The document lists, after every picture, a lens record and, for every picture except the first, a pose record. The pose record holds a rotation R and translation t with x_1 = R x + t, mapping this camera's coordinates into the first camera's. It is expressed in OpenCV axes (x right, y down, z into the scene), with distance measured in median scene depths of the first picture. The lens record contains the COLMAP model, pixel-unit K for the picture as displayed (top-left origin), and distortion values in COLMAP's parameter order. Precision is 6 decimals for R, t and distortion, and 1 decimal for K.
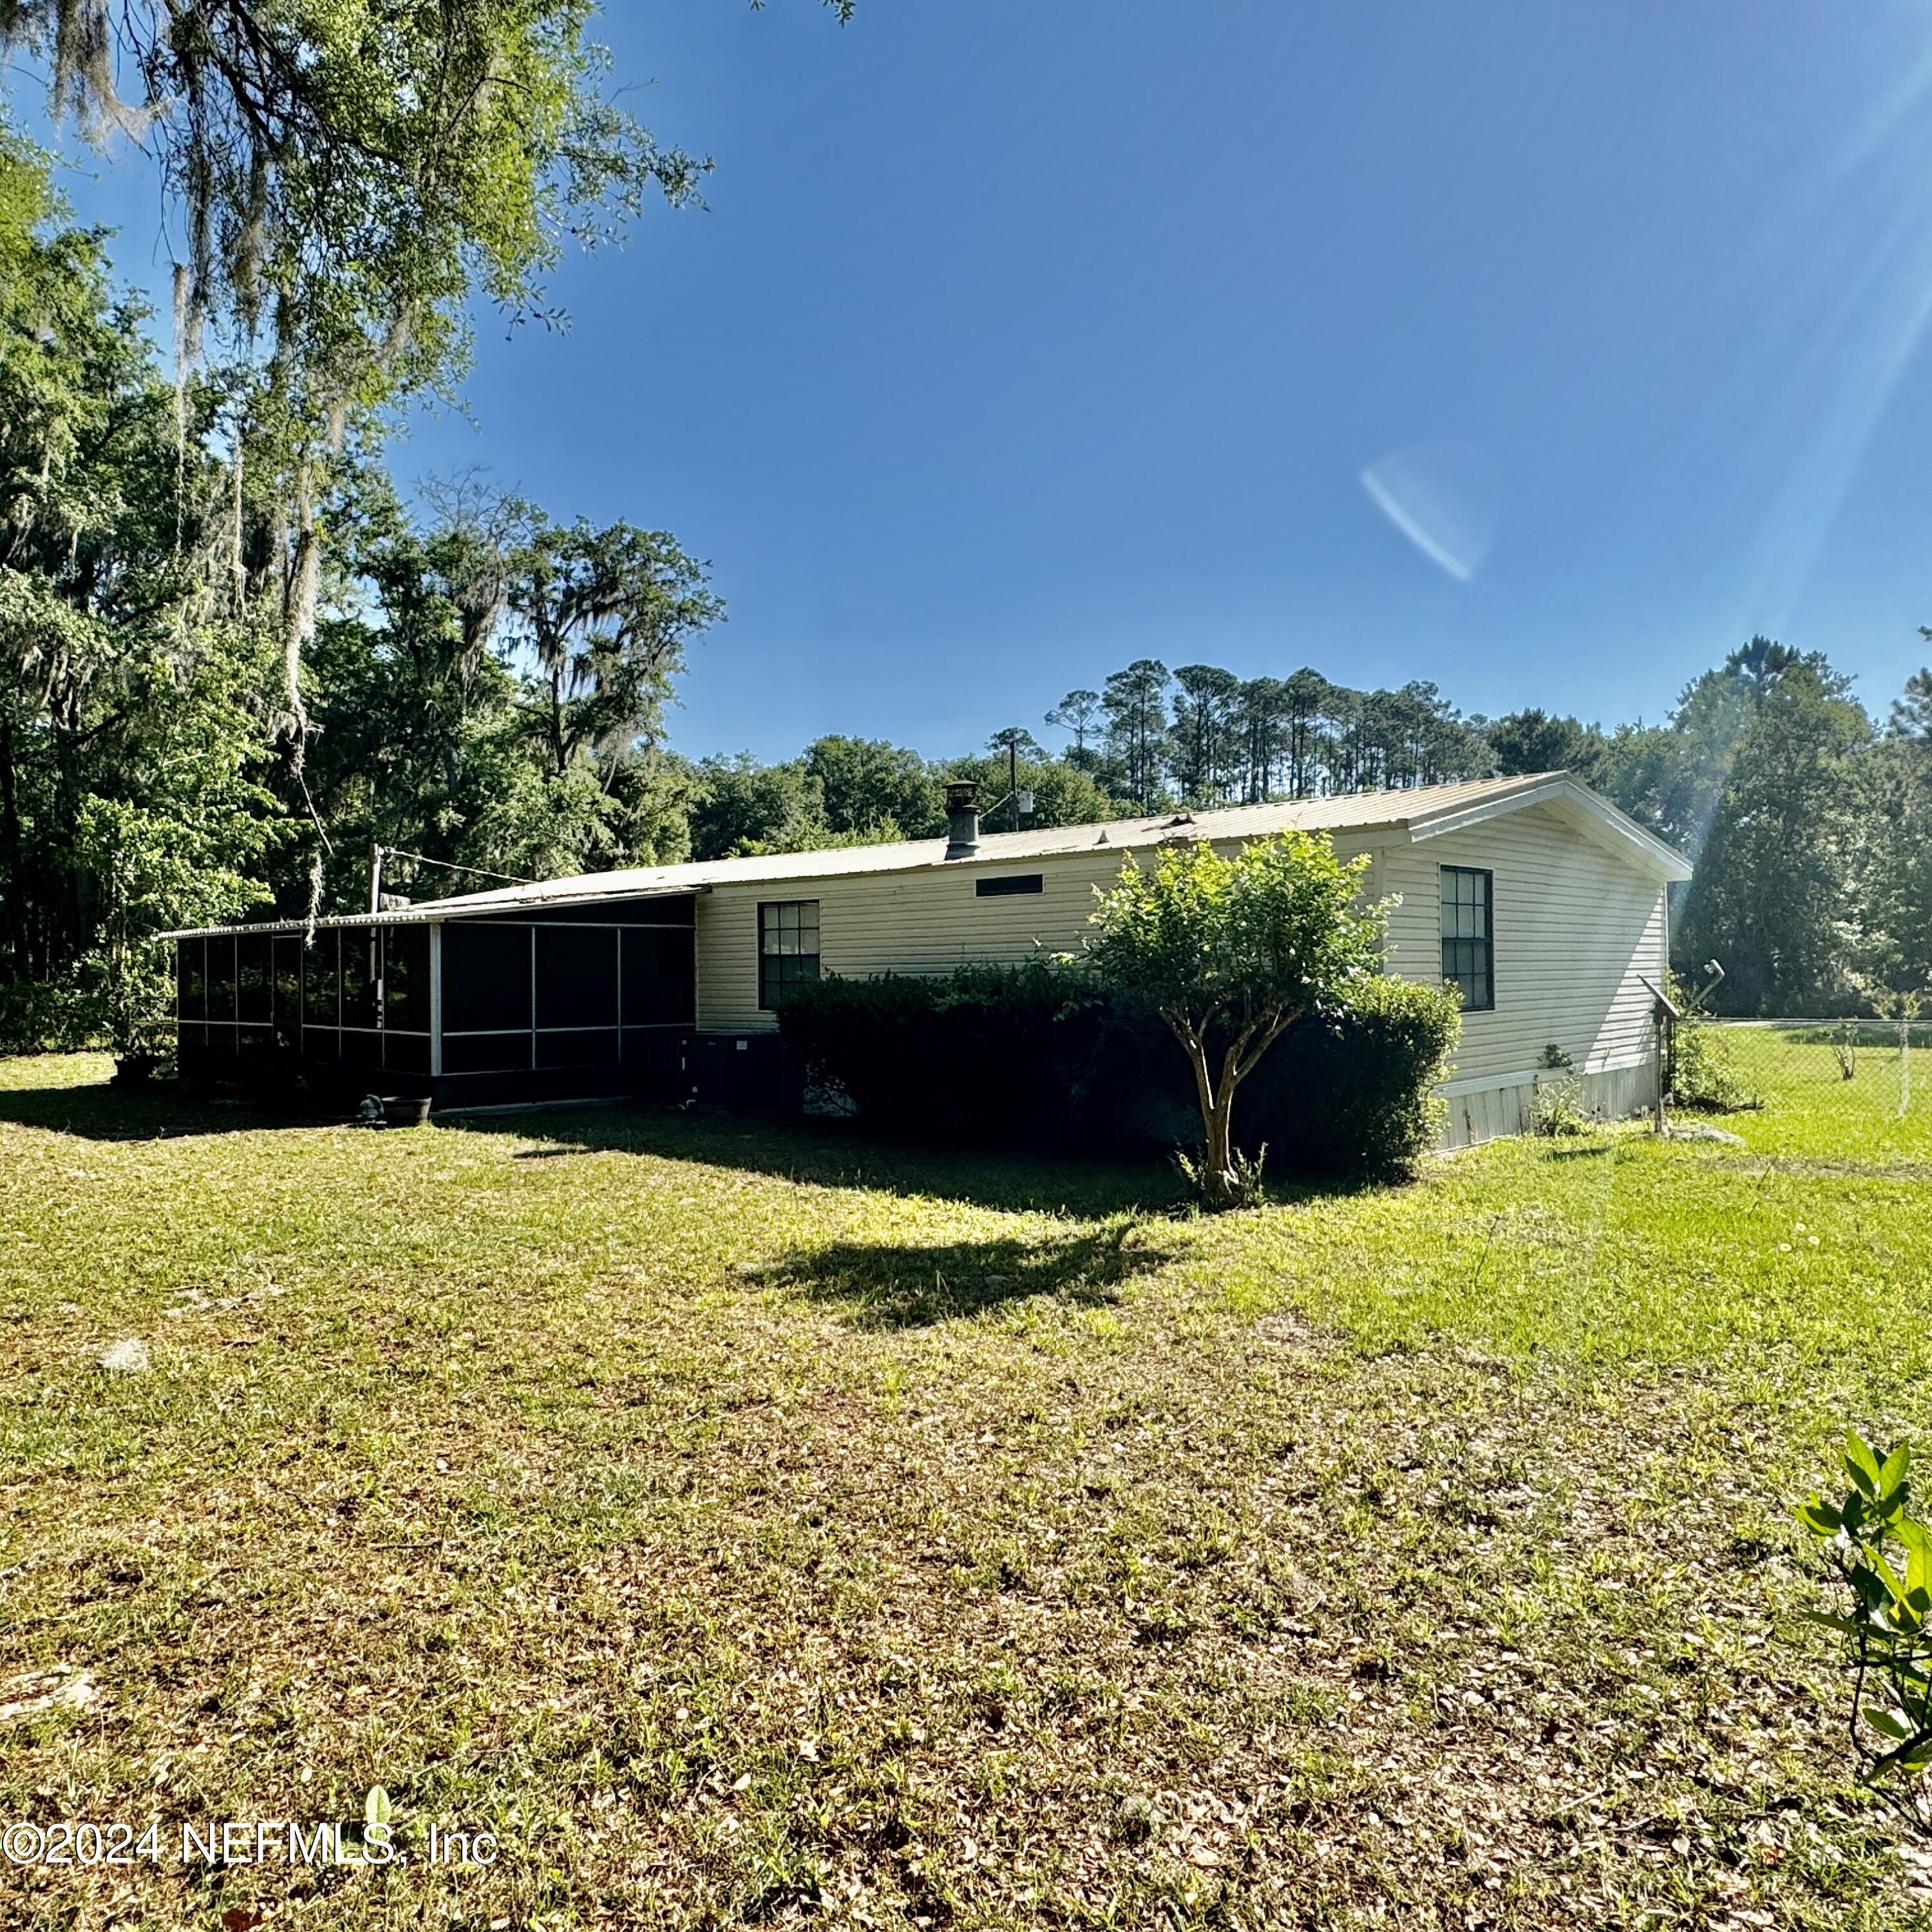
lens RADIAL K [[1395.0, 0, 966.0], [0, 1395.0, 966.0], [0, 0, 1]] dist [-0.010781, 0.007931]
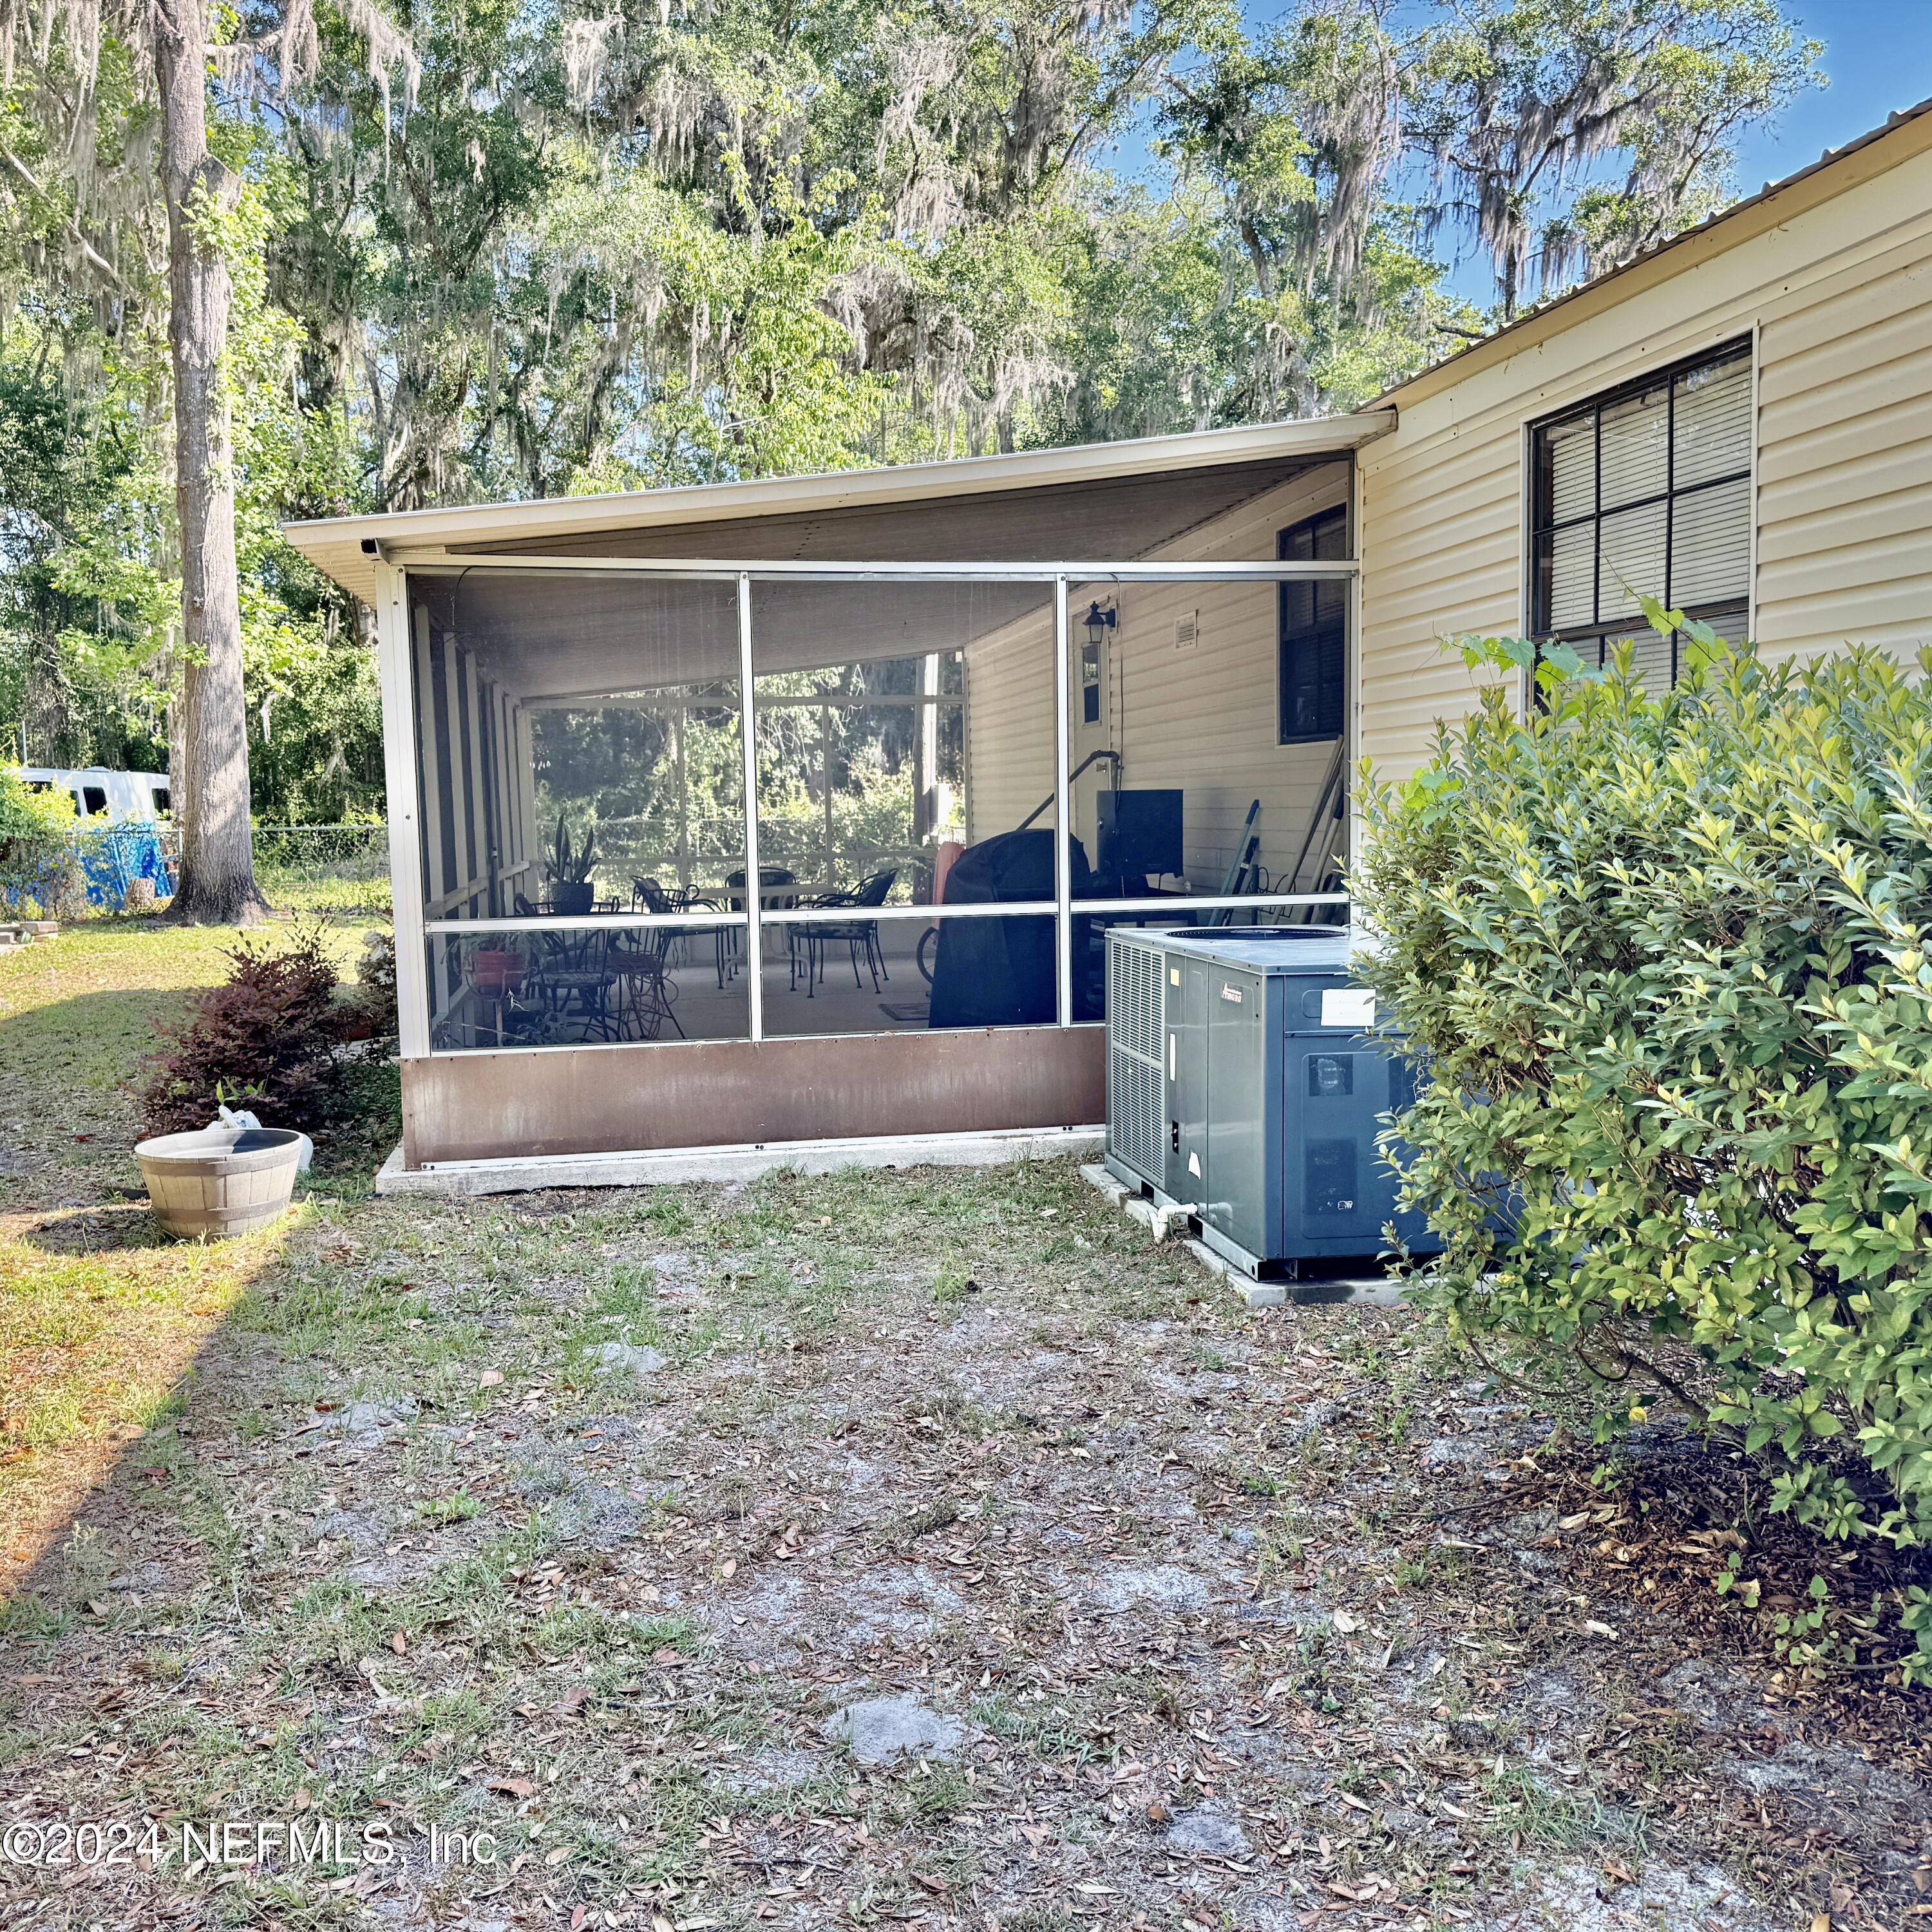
lens RADIAL K [[1830.8, 0, 950.8], [0, 1830.8, 977.3], [0, 0, 1]] dist [0.020384, -0.025980]
pose [[0.803213, 0.048638, -0.593703, -0.021886], [0.015848, 0.994564, 0.102918, 0.012501], [0.595481, -0.092074, 0.798075, 0.462240]]
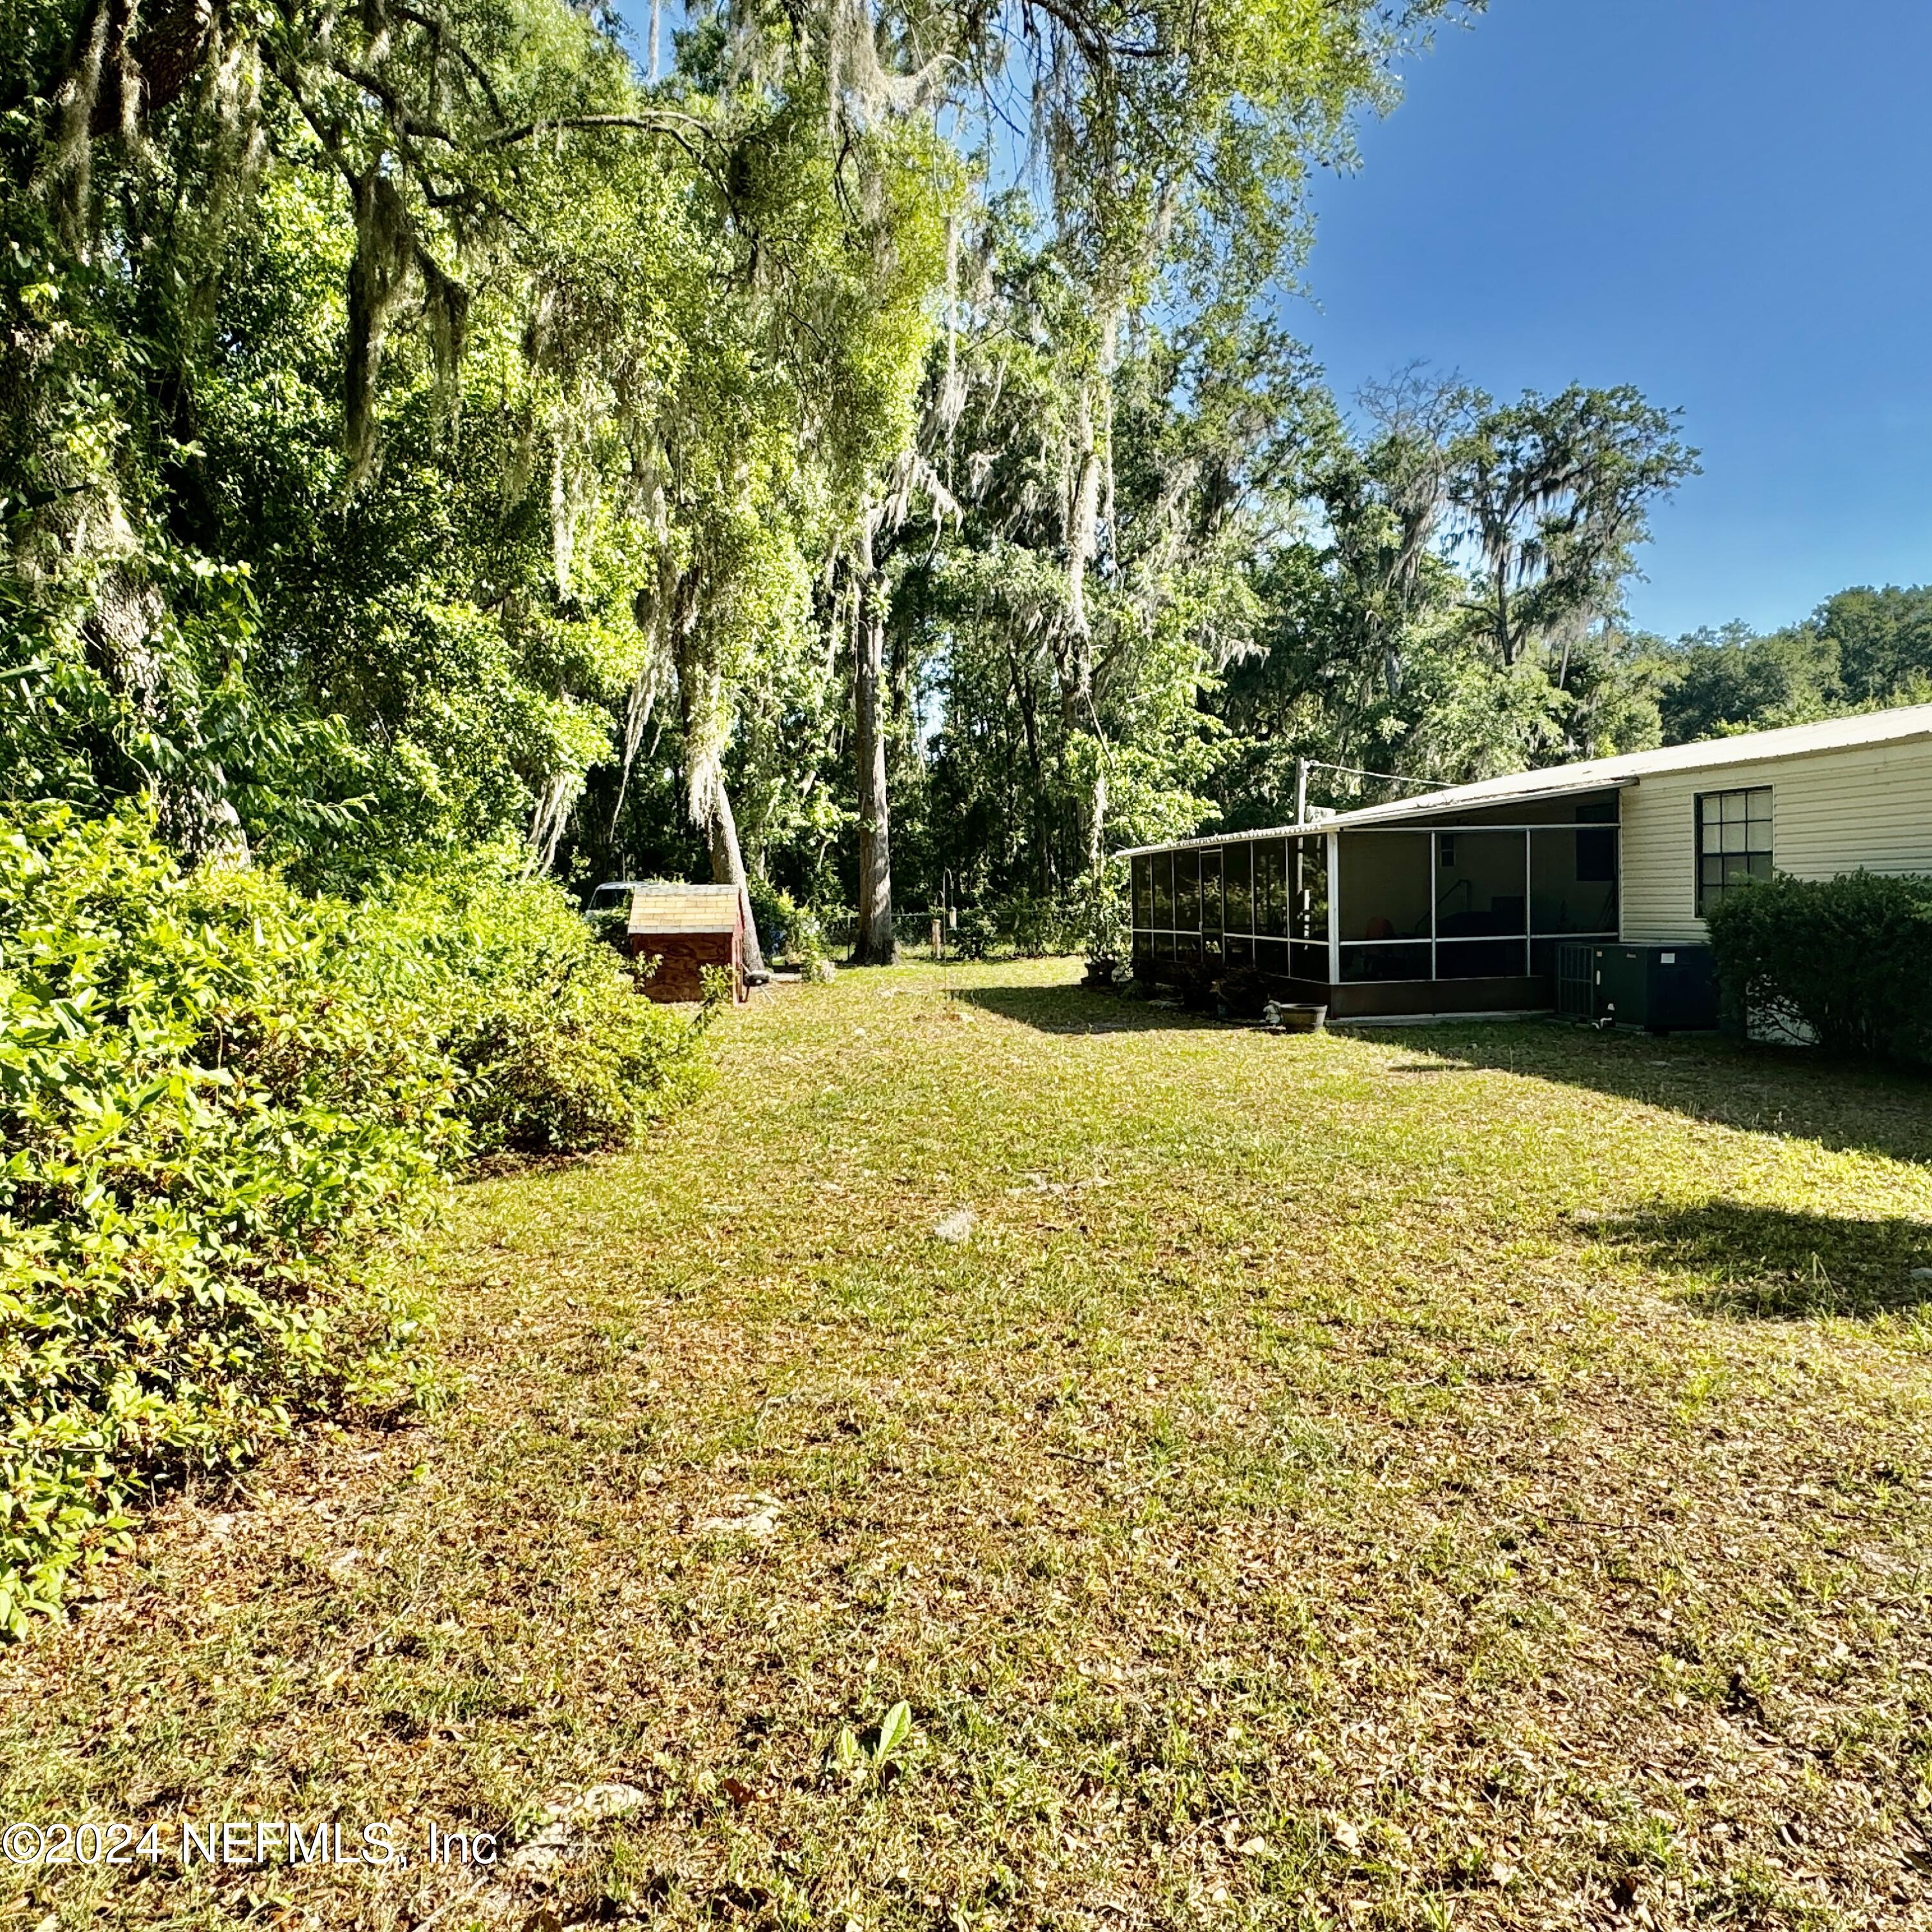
lens RADIAL K [[1395.0, 0, 966.0], [0, 1395.0, 966.0], [0, 0, 1]] dist [-0.010781, 0.007931]
pose [[0.786093, 0.018325, -0.617837, 0.021150], [0.022206, 0.998078, 0.057857, 0.000820], [0.617709, -0.059201, 0.784175, 0.027301]]
